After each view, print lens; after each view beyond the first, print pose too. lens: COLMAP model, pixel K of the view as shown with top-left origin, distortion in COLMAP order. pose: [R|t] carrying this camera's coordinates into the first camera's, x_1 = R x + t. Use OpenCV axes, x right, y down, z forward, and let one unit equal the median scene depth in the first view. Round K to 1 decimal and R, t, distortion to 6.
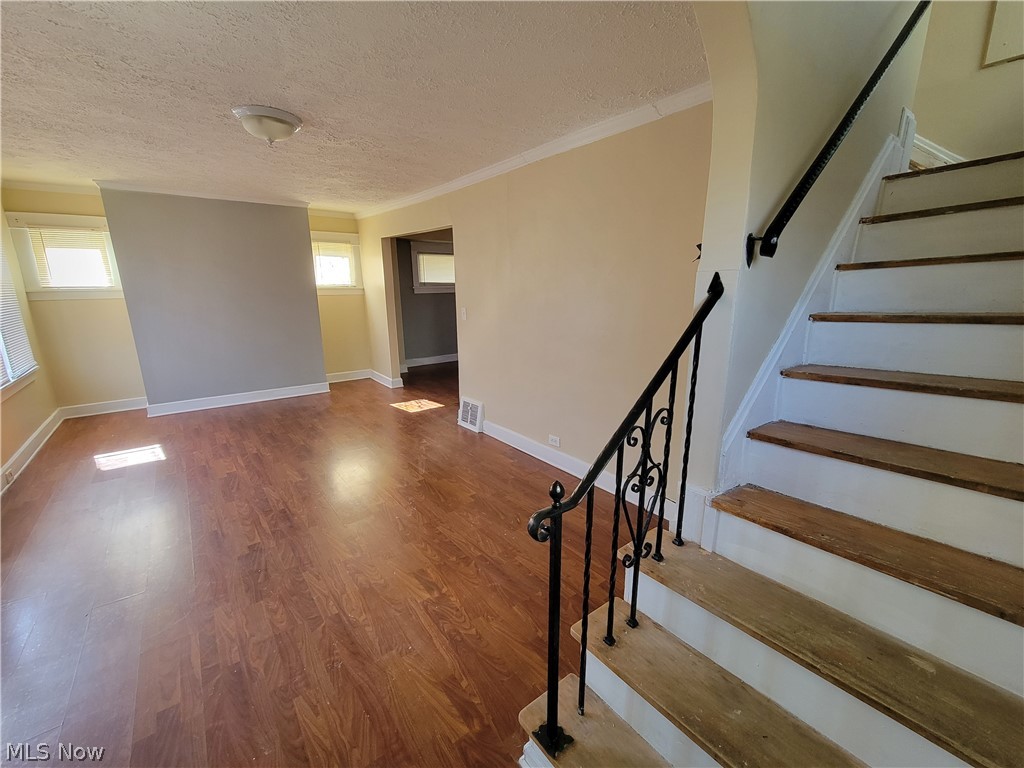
lens RADIAL K [[418.6, 0, 508.4], [0, 418.6, 384.8], [0, 0, 1]] dist [-0.001134, 0.000084]
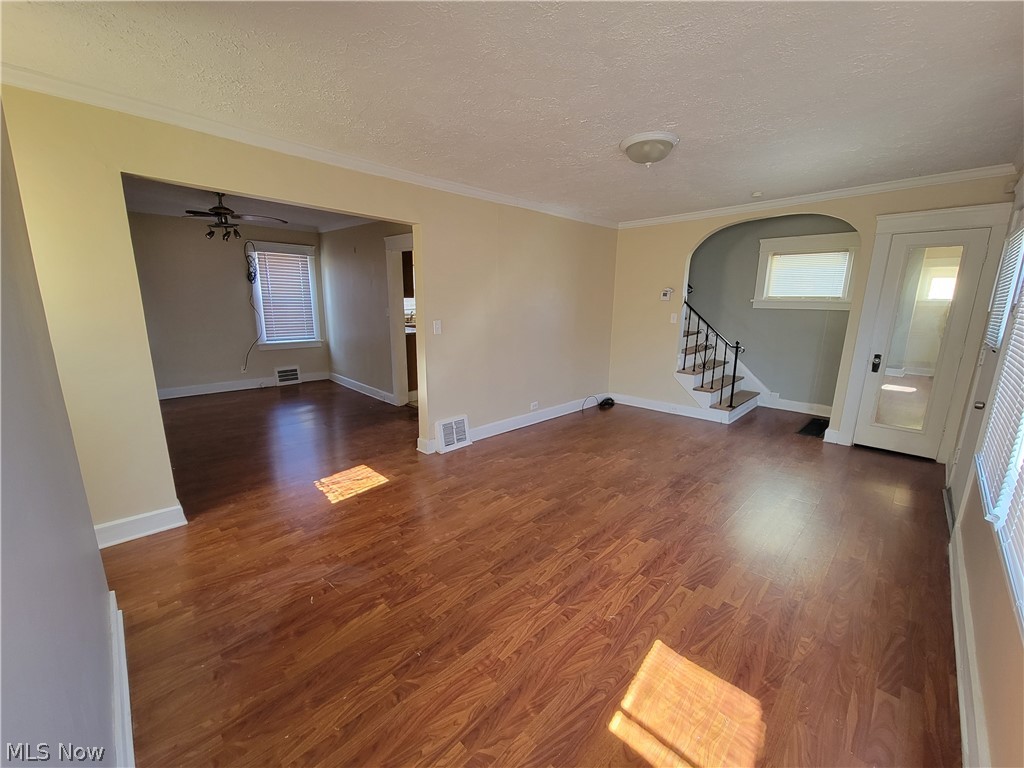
lens RADIAL K [[418.6, 0, 511.1], [0, 418.6, 386.3], [0, 0, 1]] dist [-0.001134, 0.000084]
pose [[-0.123269, -0.197358, 0.972551, -1.106977], [0.222844, 0.949491, 0.220924, -0.231293], [-0.967029, 0.243960, -0.073063, 1.023258]]
